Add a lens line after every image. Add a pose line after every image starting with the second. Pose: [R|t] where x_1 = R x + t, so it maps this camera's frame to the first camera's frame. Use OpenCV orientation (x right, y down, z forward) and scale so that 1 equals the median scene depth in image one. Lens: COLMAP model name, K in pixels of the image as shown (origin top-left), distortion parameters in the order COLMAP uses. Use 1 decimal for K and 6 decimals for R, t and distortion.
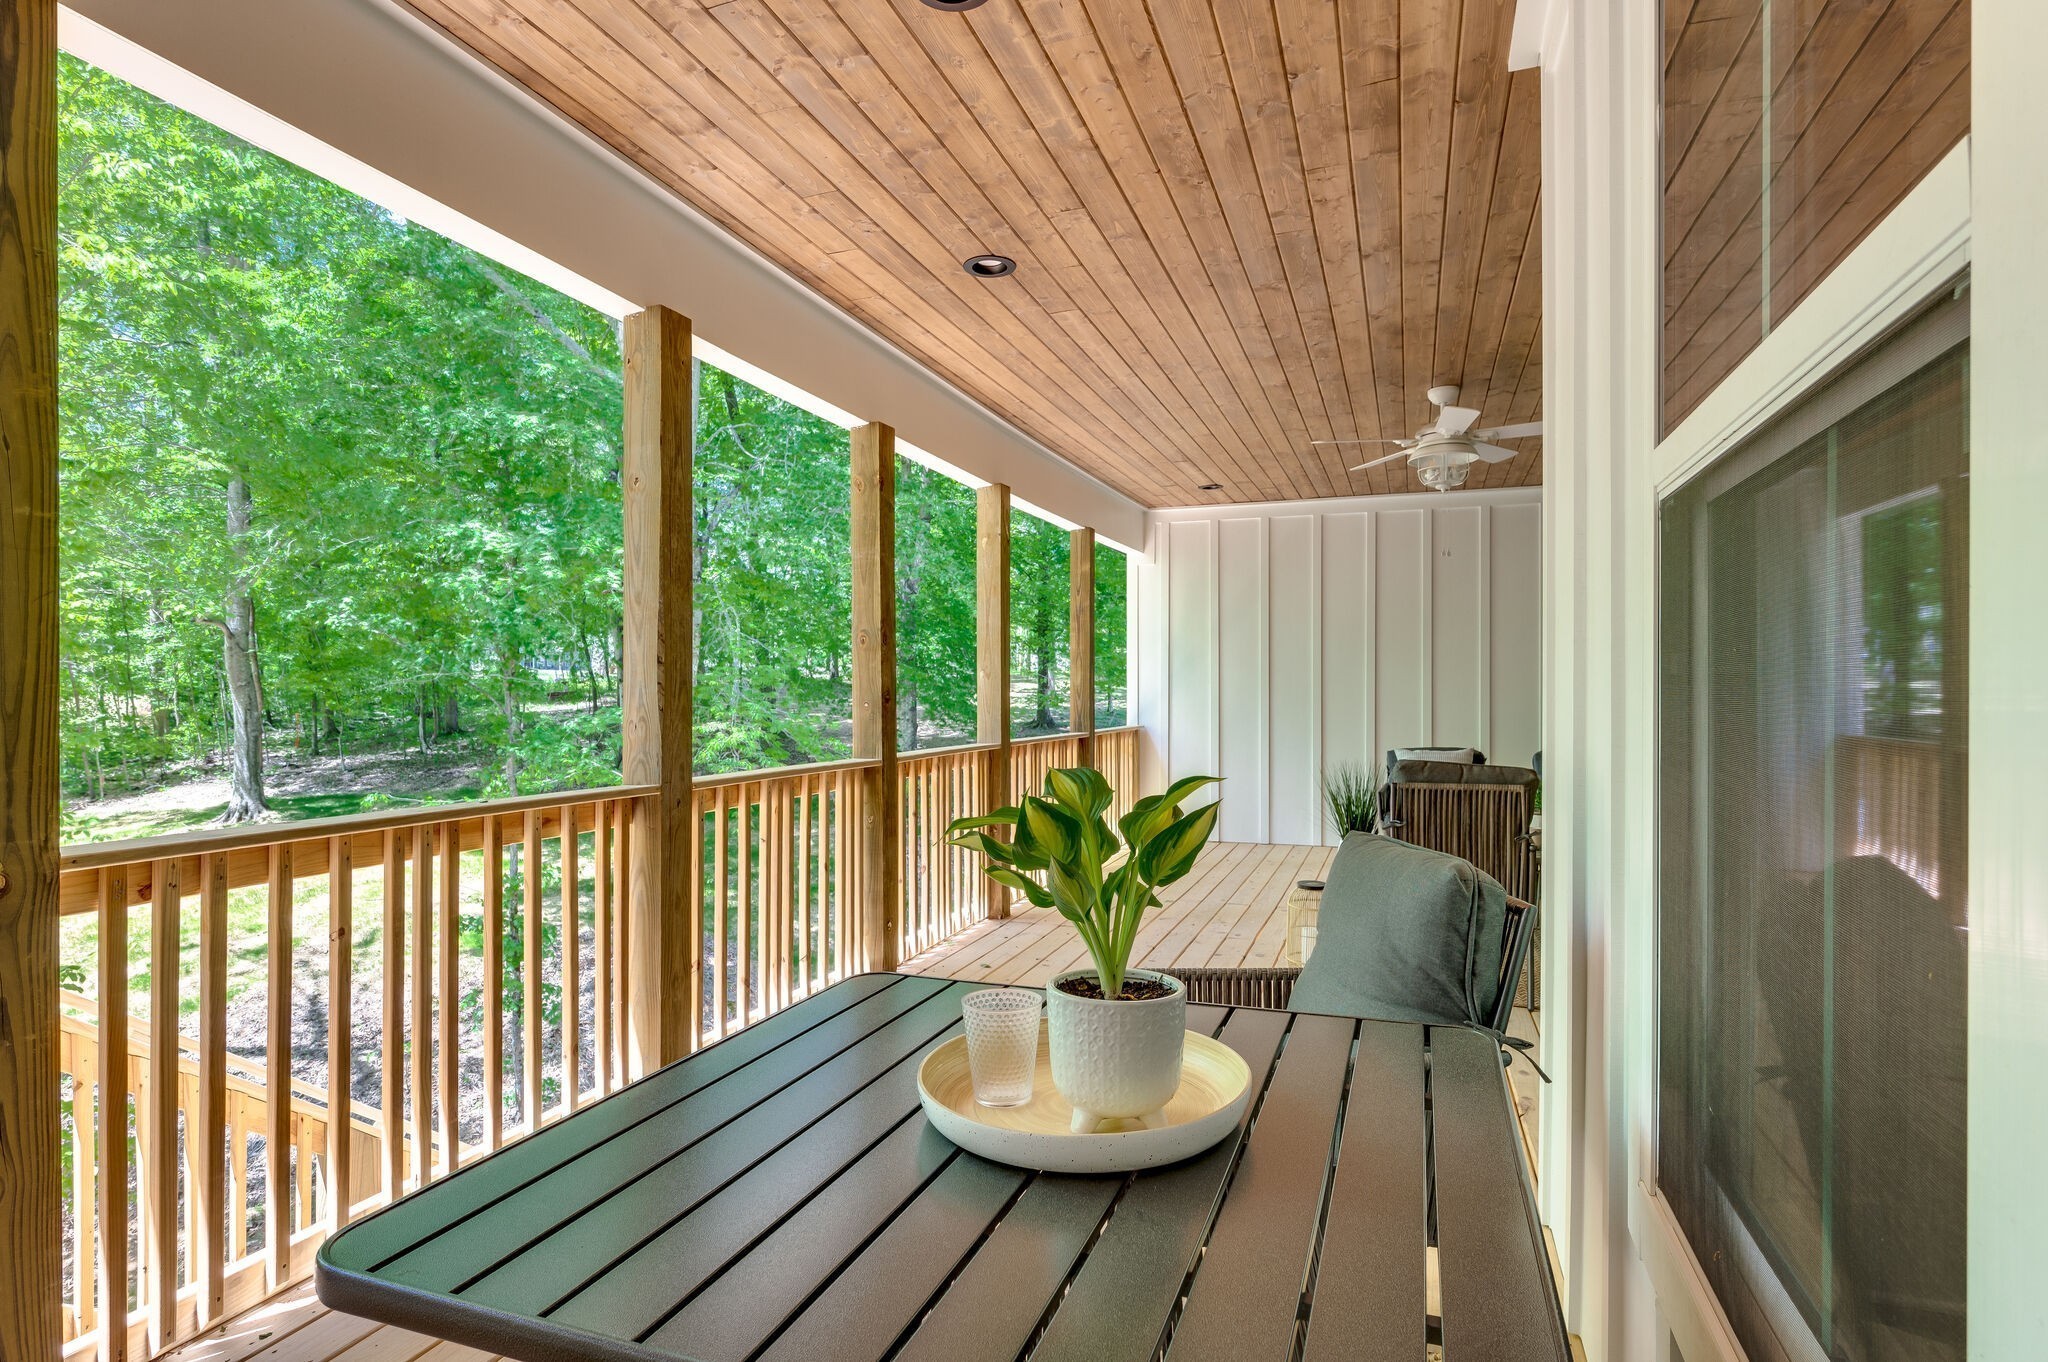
lens RADIAL K [[1112.9, 0, 1024.0], [0, 1112.9, 681.0], [0, 0, 1]] dist [-0.000171, -0.000014]
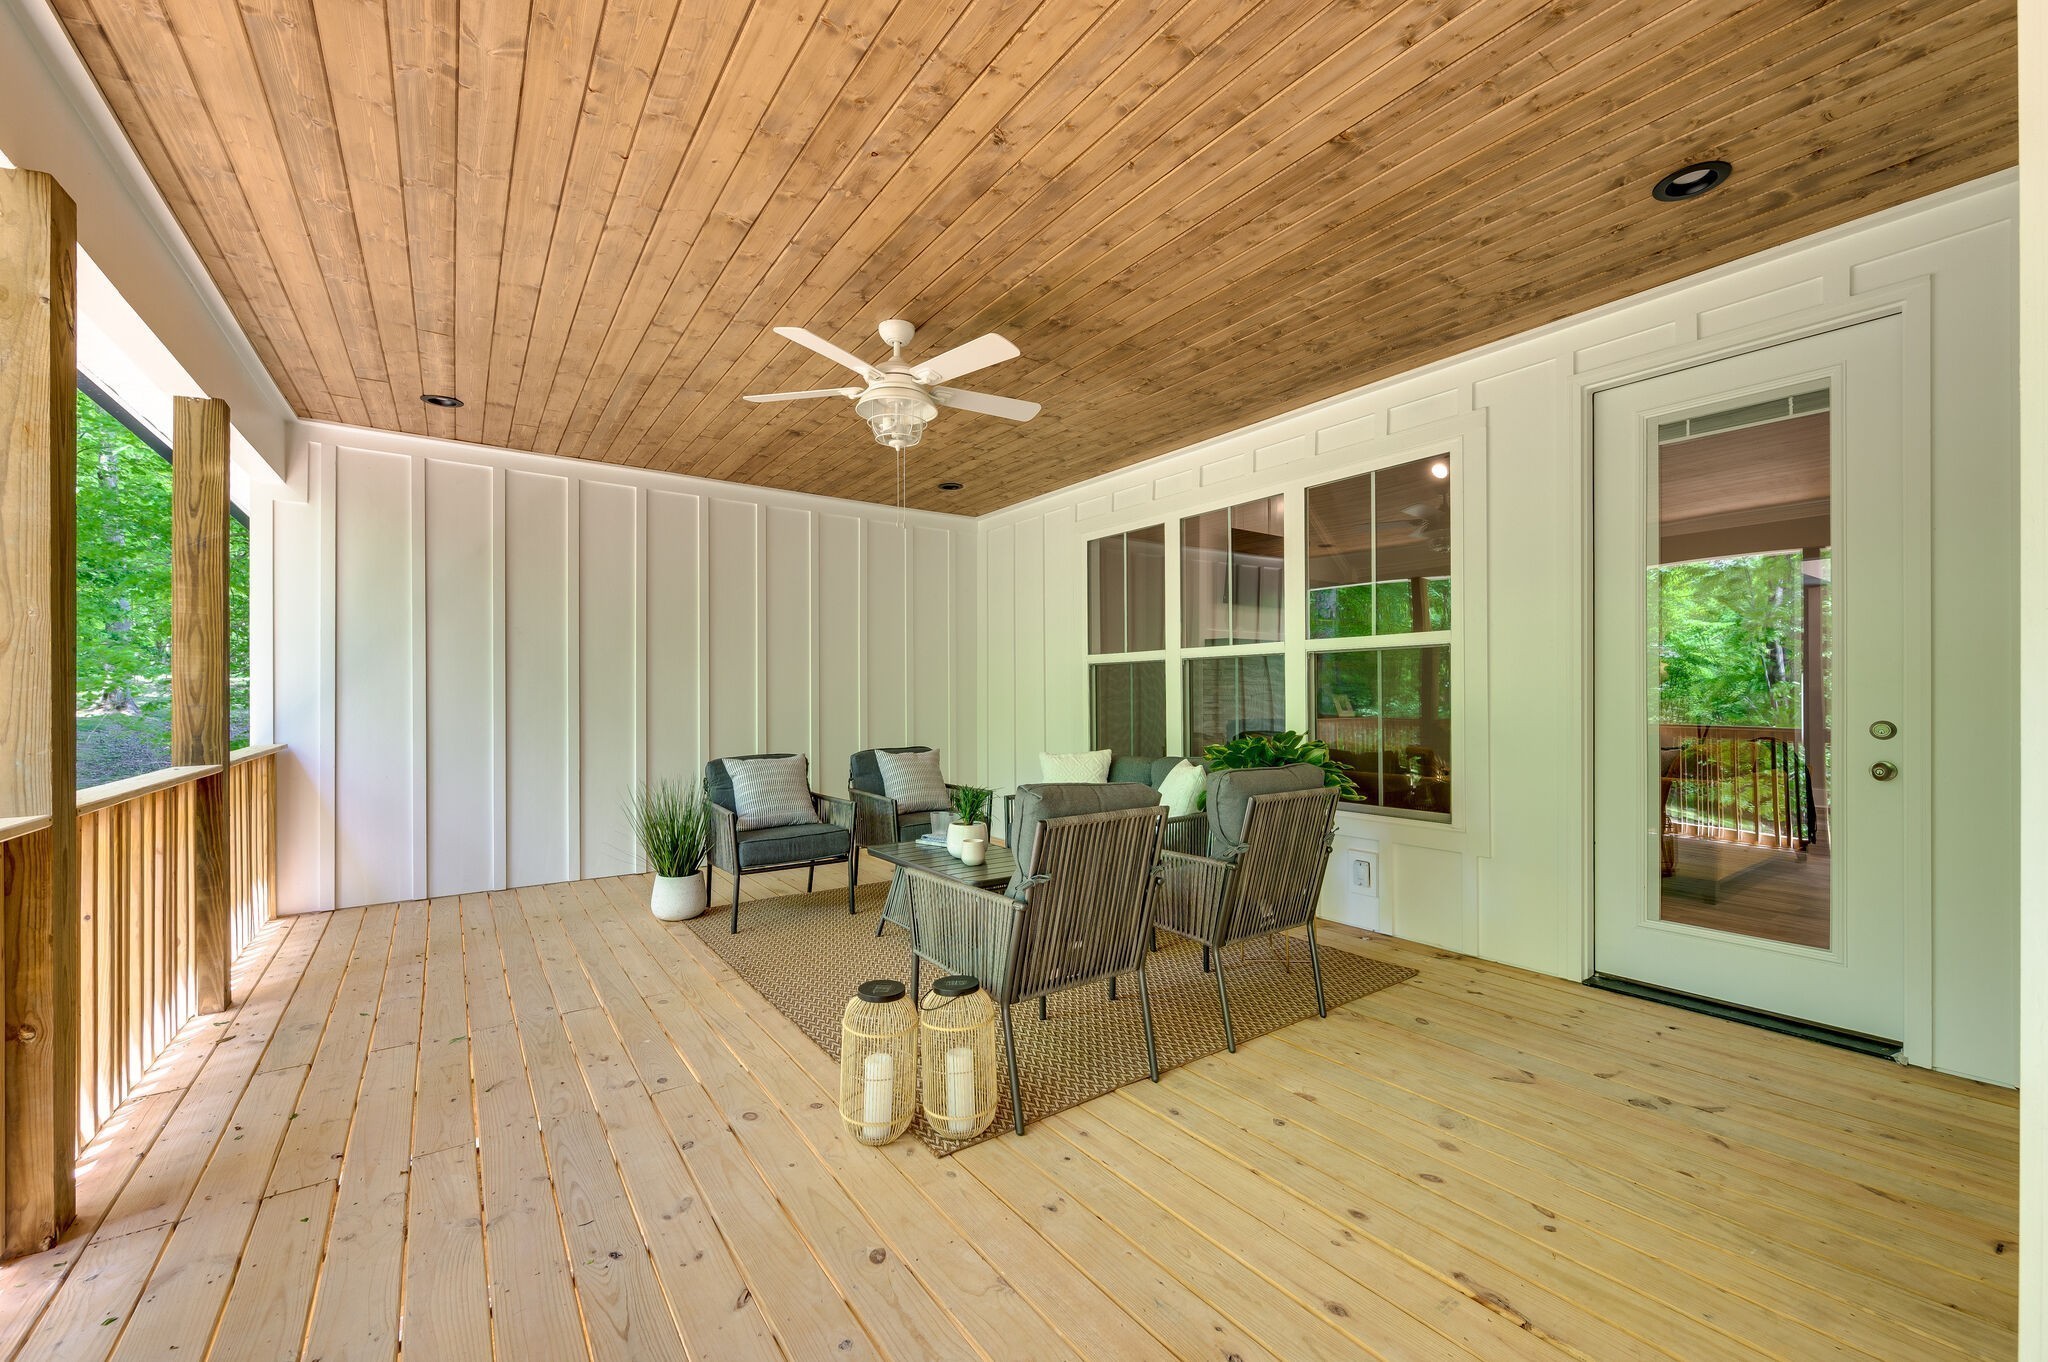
lens RADIAL K [[813.7, 0, 1028.0], [0, 813.7, 694.9], [0, 0, 1]] dist [0.000153, 0.000037]
pose [[0.560008, -0.003531, 0.828480, -0.055257], [-0.001951, 0.999983, 0.005580, 0.007562], [-0.828485, -0.004741, 0.559992, 0.439466]]
